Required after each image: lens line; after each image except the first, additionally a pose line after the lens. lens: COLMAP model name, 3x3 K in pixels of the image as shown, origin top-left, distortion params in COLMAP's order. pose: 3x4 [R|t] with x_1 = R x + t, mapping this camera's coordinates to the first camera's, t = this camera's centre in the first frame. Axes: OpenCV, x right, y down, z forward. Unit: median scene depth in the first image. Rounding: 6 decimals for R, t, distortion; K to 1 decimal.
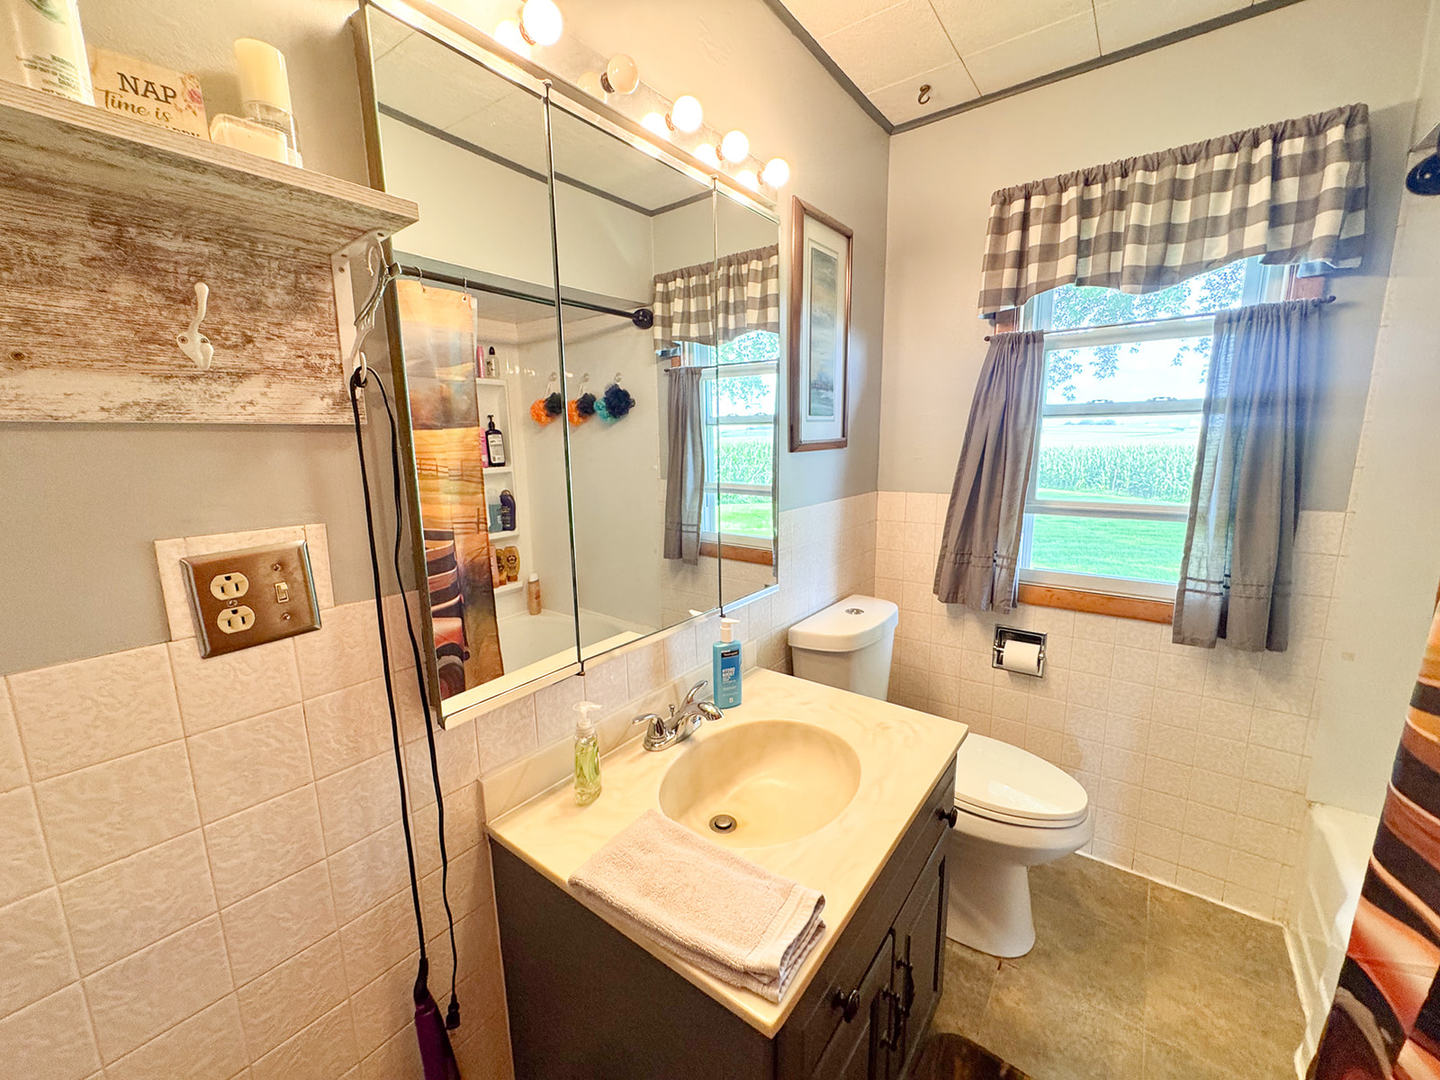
lens RADIAL K [[576.9, 0, 723.9], [0, 576.9, 539.5], [0, 0, 1]] dist [-0.003913, -0.000131]
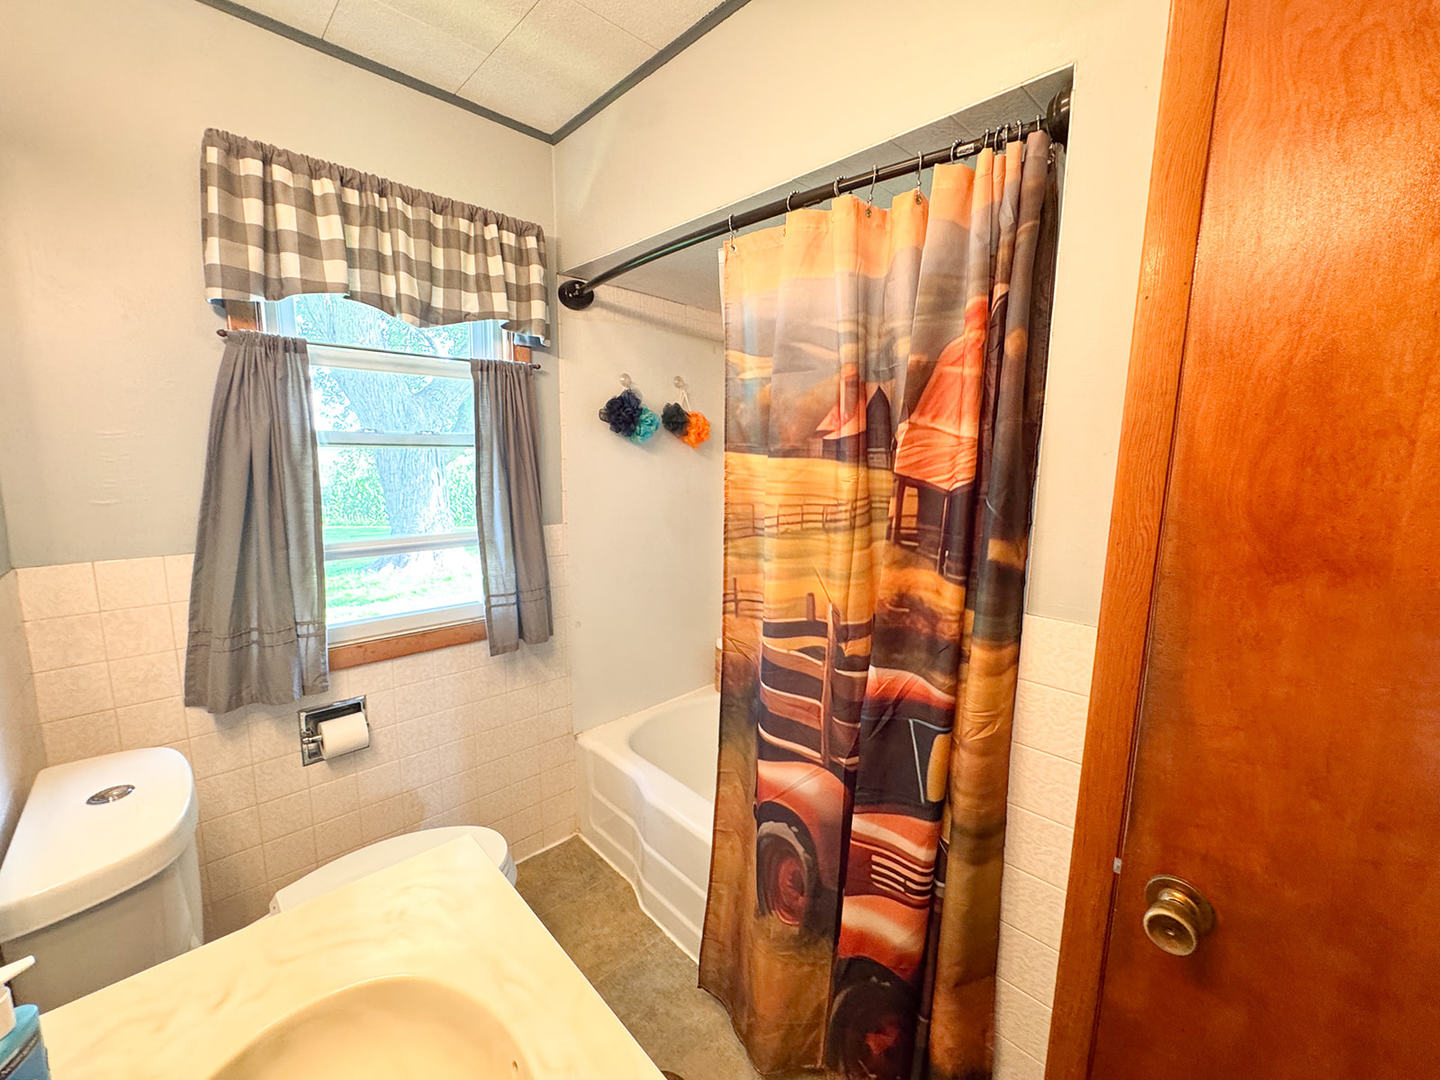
lens RADIAL K [[576.9, 0, 722.3], [0, 576.9, 539.3], [0, 0, 1]] dist [-0.003913, -0.000131]
pose [[0.158339, -0.128485, 0.978989, -0.196660], [0.157377, 0.982106, 0.103440, -0.084252], [-0.974762, 0.137692, 0.175726, 0.347871]]
